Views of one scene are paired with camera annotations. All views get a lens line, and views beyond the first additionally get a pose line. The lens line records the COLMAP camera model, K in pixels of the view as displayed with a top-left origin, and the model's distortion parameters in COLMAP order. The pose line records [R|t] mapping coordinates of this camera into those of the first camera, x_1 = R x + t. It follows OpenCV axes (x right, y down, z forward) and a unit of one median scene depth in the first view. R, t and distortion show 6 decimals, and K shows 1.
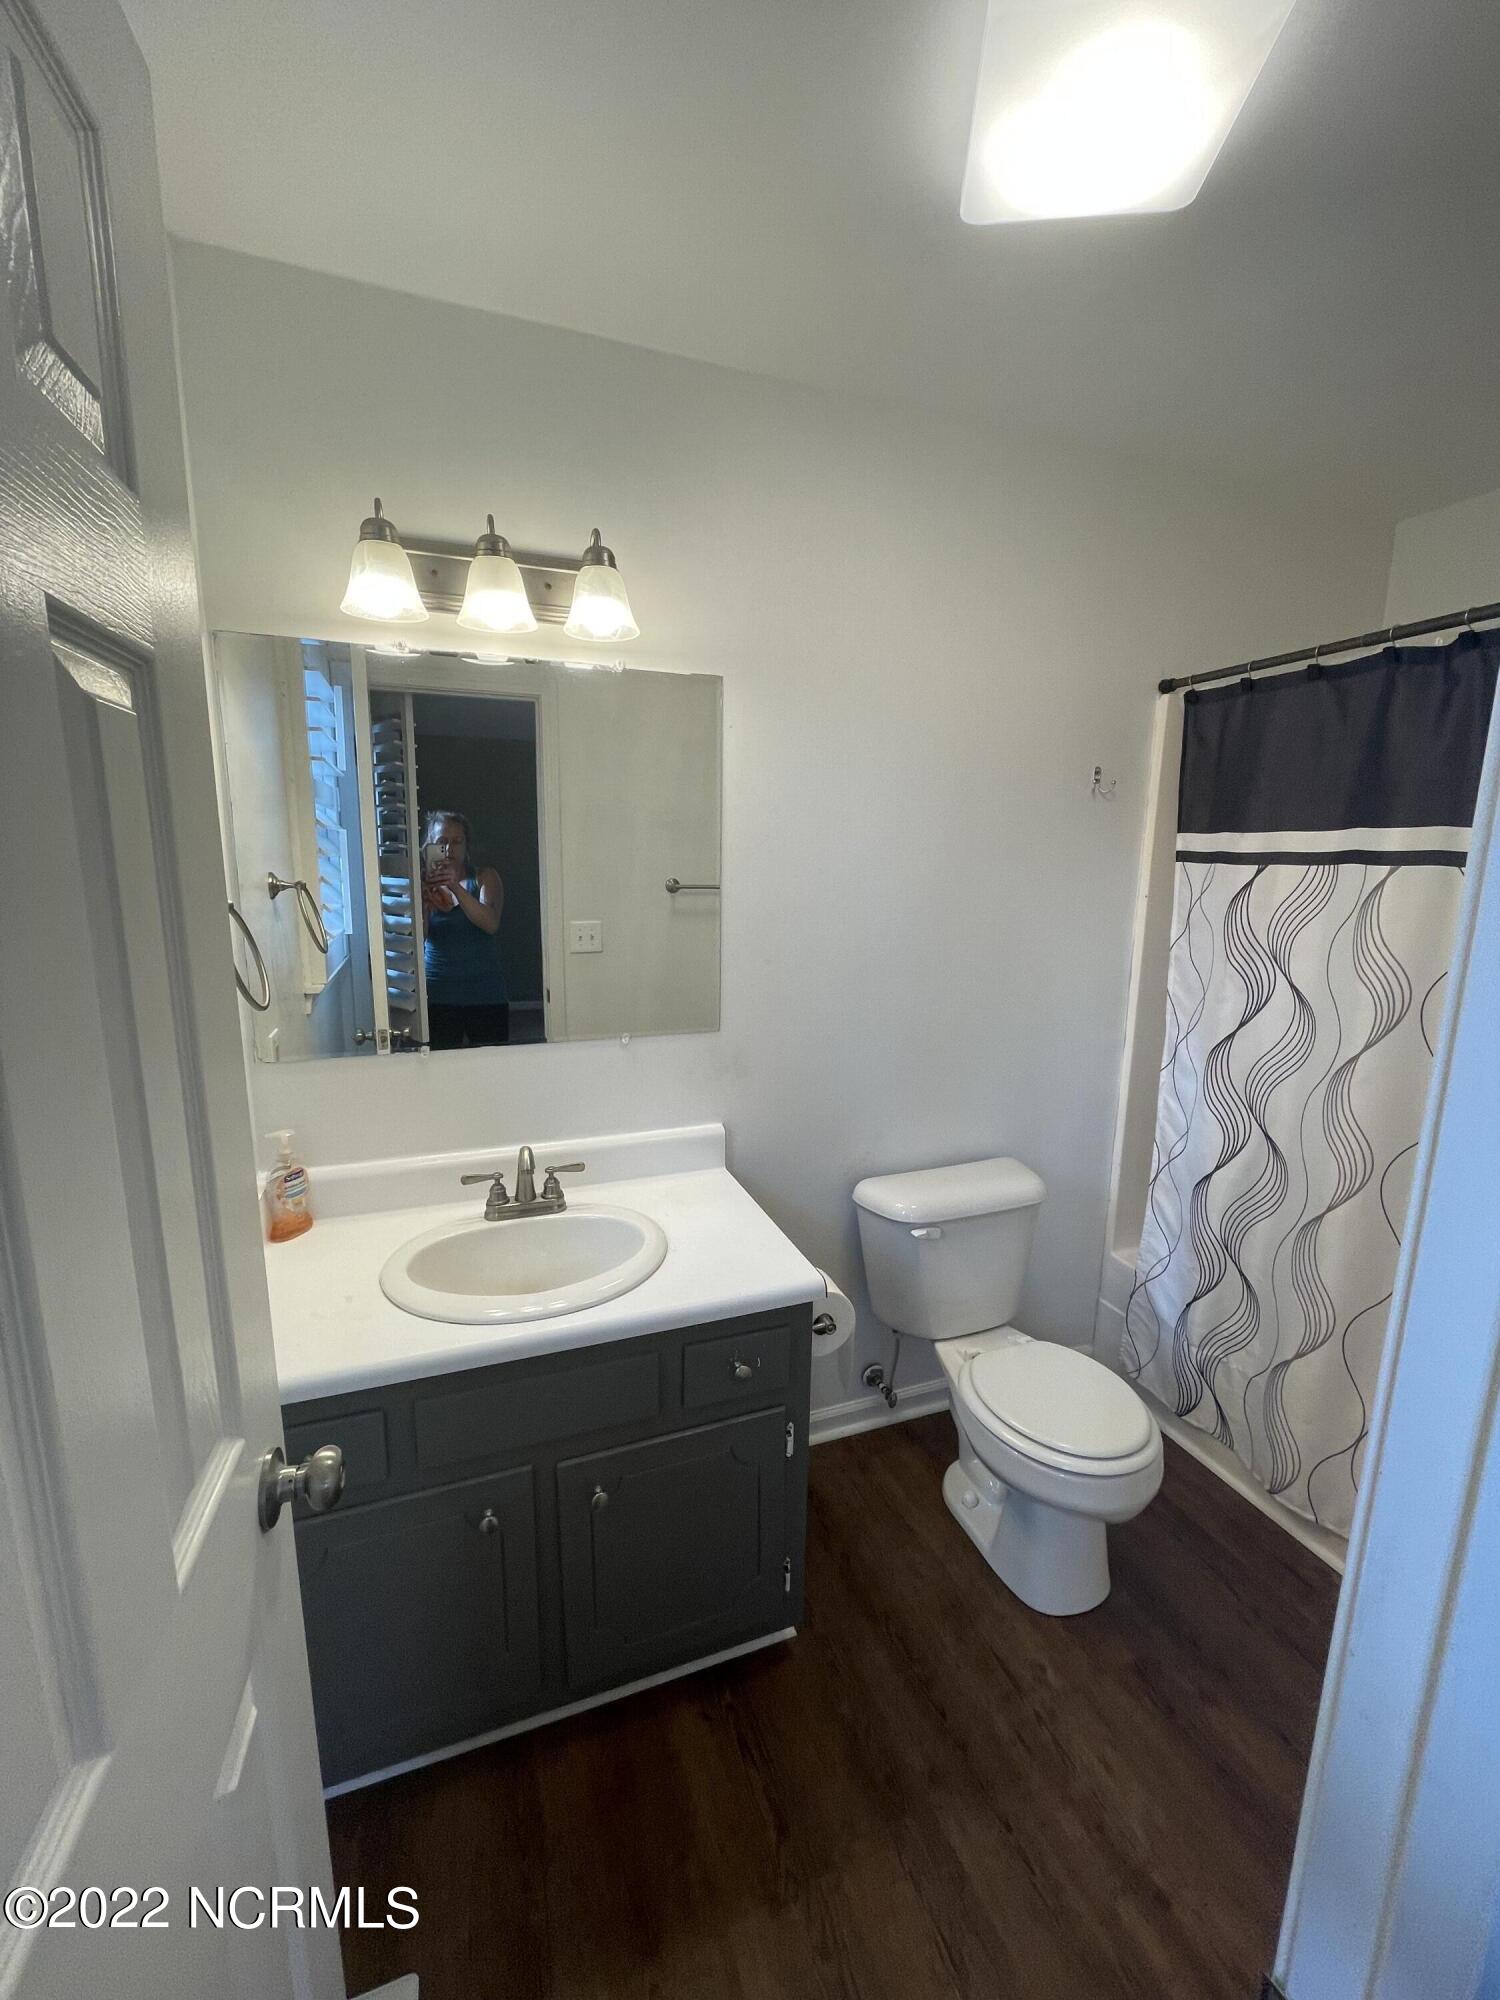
lens RADIAL K [[794.6, 0, 756.7], [0, 794.6, 990.5], [0, 0, 1]] dist [0.000638, -0.000012]
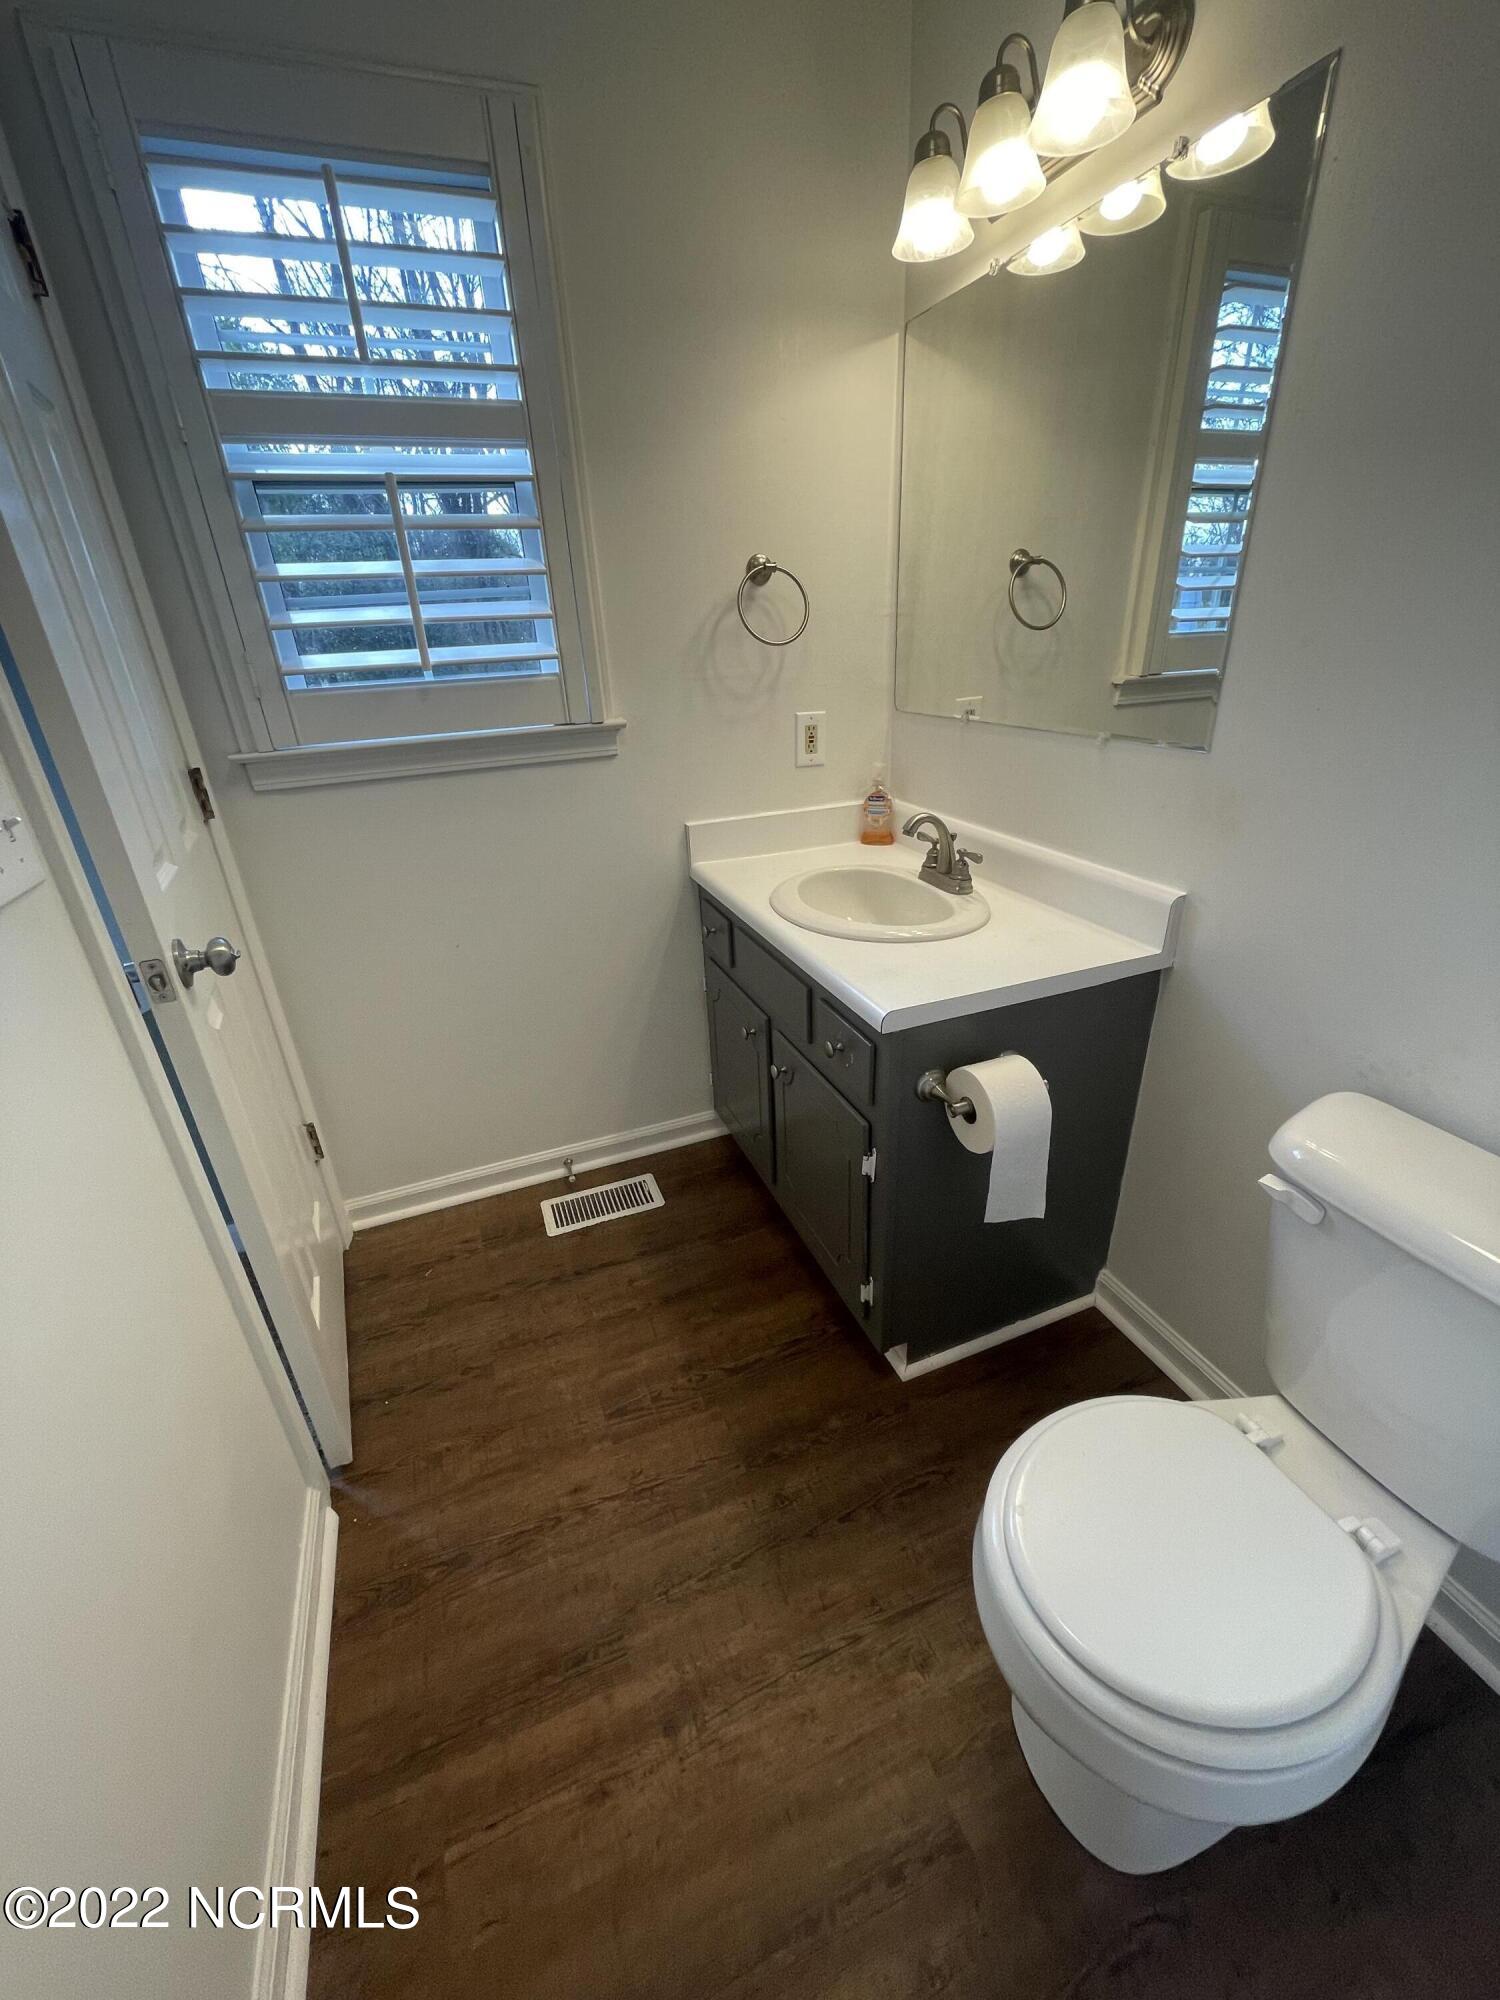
lens RADIAL K [[794.6, 0, 750.7], [0, 794.6, 994.7], [0, 0, 1]] dist [0.000638, -0.000012]
pose [[0.037924, 0.411038, -0.910829, 0.799063], [-0.136049, 0.905121, 0.402798, 0.025604], [0.989976, 0.108642, 0.090247, 0.745339]]
